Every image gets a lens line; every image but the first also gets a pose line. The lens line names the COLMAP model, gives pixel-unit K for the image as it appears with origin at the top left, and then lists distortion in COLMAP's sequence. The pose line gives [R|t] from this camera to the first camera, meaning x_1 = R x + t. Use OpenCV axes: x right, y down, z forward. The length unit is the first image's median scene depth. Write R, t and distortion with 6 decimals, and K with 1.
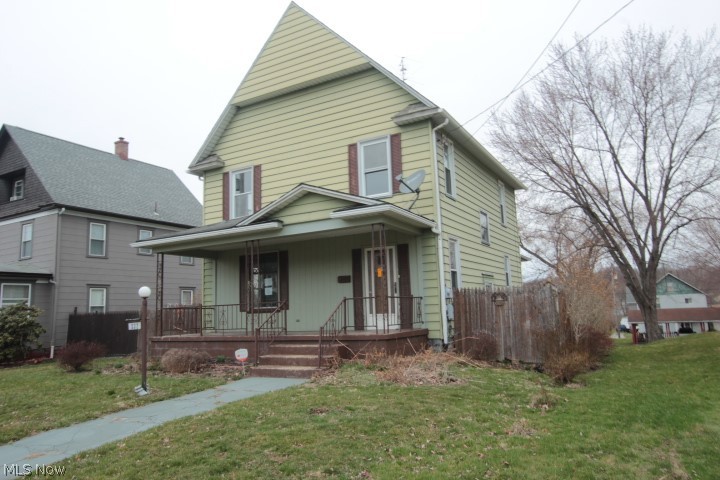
lens RADIAL K [[510.4, 0, 363.0], [0, 510.4, 237.7], [0, 0, 1]] dist [-0.009229, 0.000439]
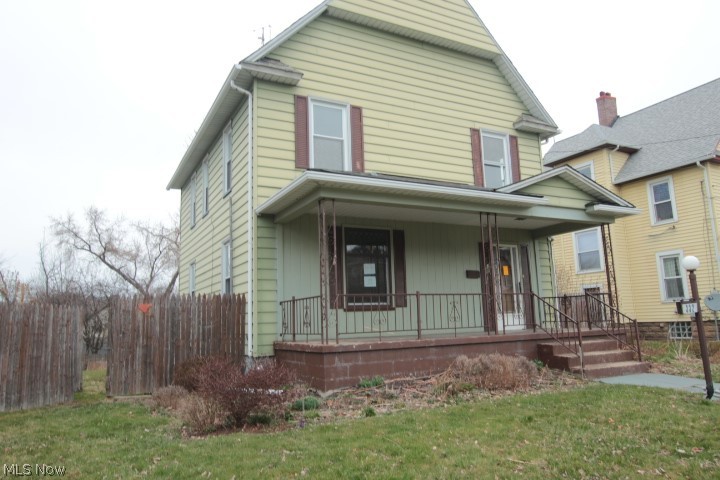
lens RADIAL K [[510.4, 0, 362.0], [0, 510.4, 242.0], [0, 0, 1]] dist [-0.009229, 0.000439]
pose [[0.537151, 0.147805, 0.830435, -0.862867], [-0.108548, 0.988454, -0.105717, 0.137187], [-0.836473, -0.033356, 0.546993, 0.661288]]
